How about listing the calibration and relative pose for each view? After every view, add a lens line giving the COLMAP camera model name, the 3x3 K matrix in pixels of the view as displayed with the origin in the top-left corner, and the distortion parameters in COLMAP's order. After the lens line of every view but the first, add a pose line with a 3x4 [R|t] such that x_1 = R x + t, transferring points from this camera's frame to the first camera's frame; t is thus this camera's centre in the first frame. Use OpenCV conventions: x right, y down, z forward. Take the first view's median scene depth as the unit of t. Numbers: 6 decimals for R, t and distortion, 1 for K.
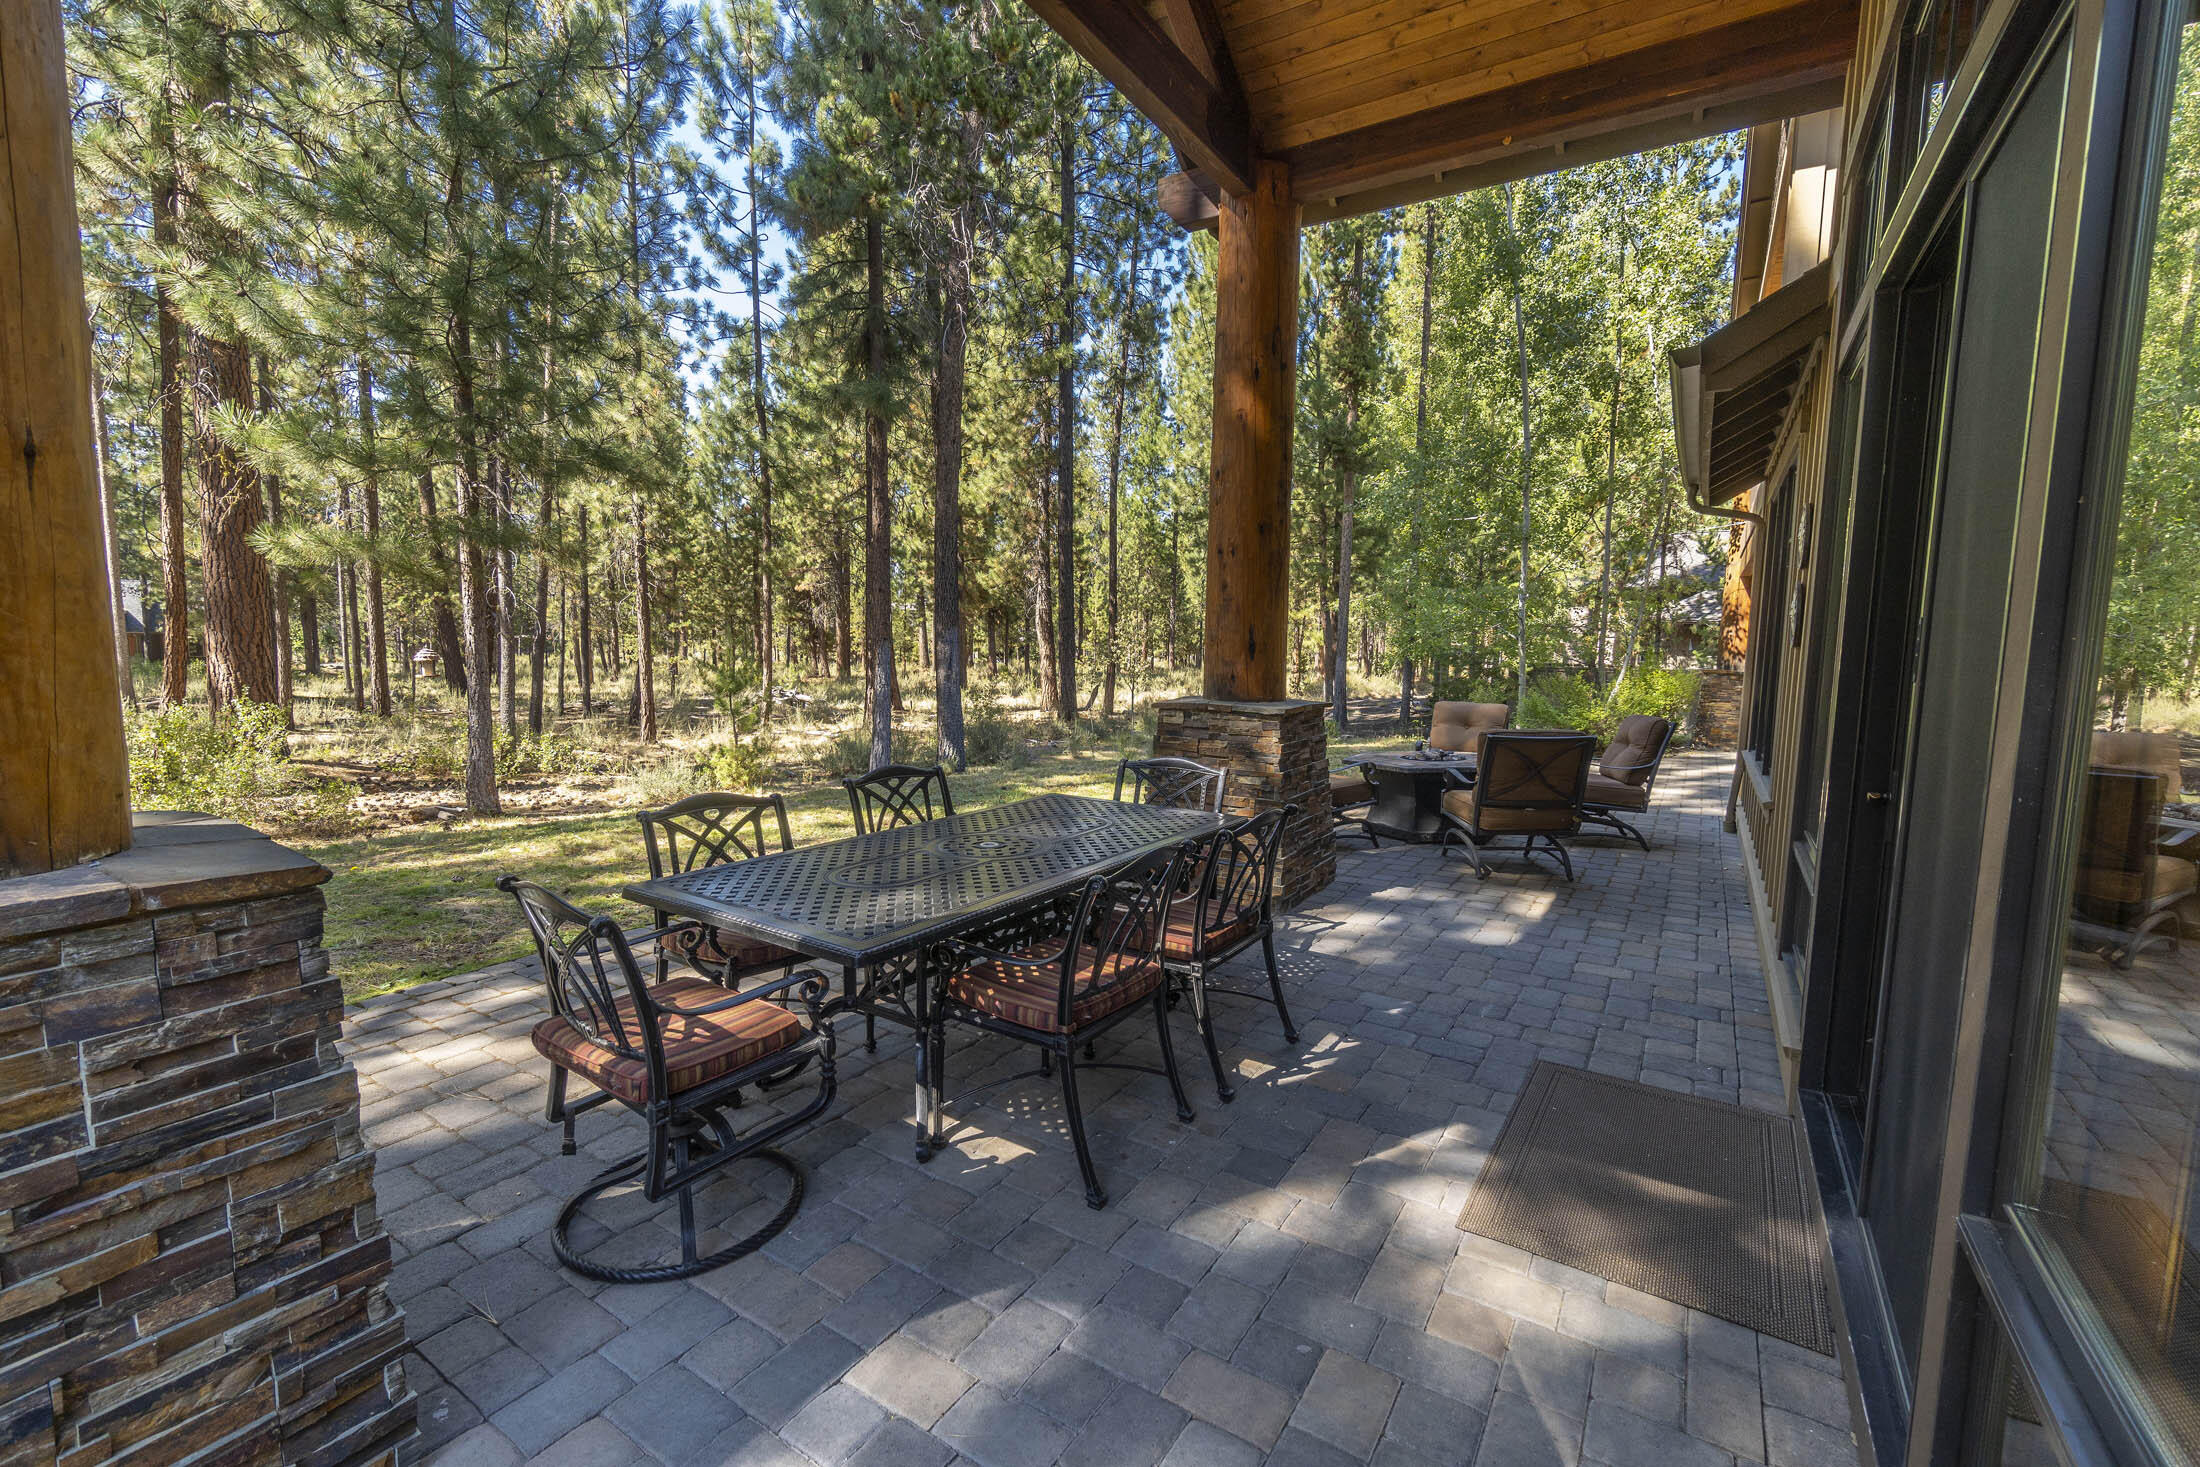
lens RADIAL K [[944.2, 0, 1100.0], [0, 944.2, 737.5], [0, 0, 1]] dist [-0.002940, -0.000043]
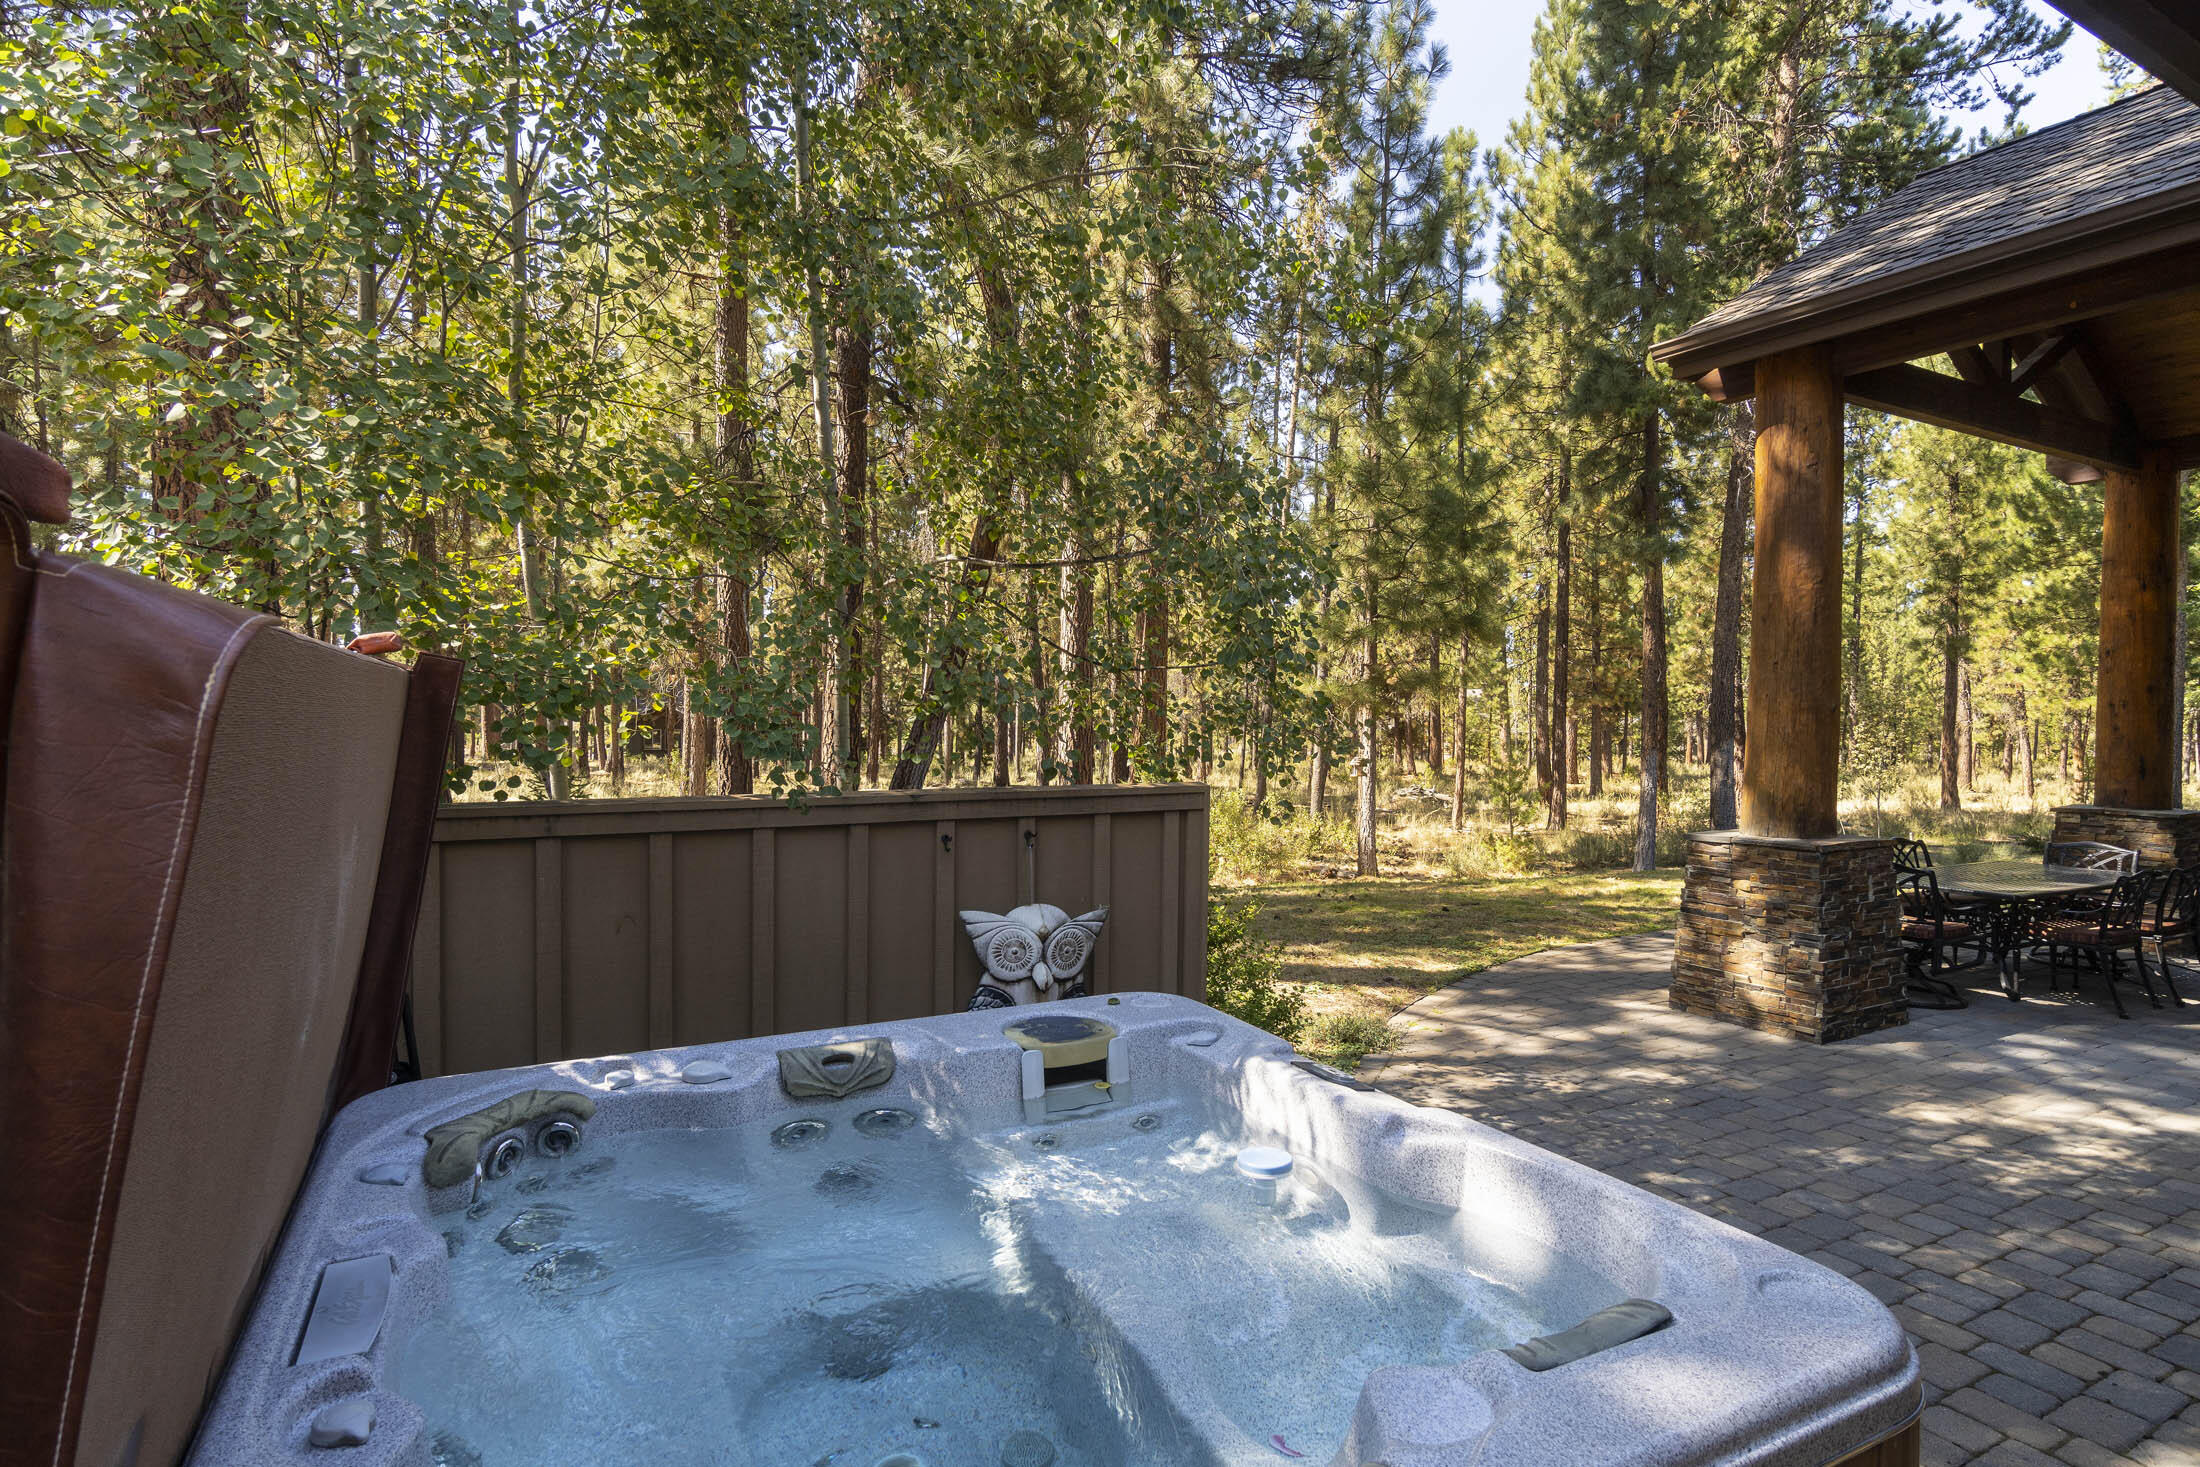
lens RADIAL K [[1142.0, 0, 1095.8], [0, 1142.0, 735.6], [0, 0, 1]] dist [0.000115, 0.000034]
pose [[0.882553, 0.004186, -0.470194, -0.416038], [-0.050051, 0.995116, -0.085086, 0.075478], [0.467542, 0.098627, 0.878452, -1.236593]]
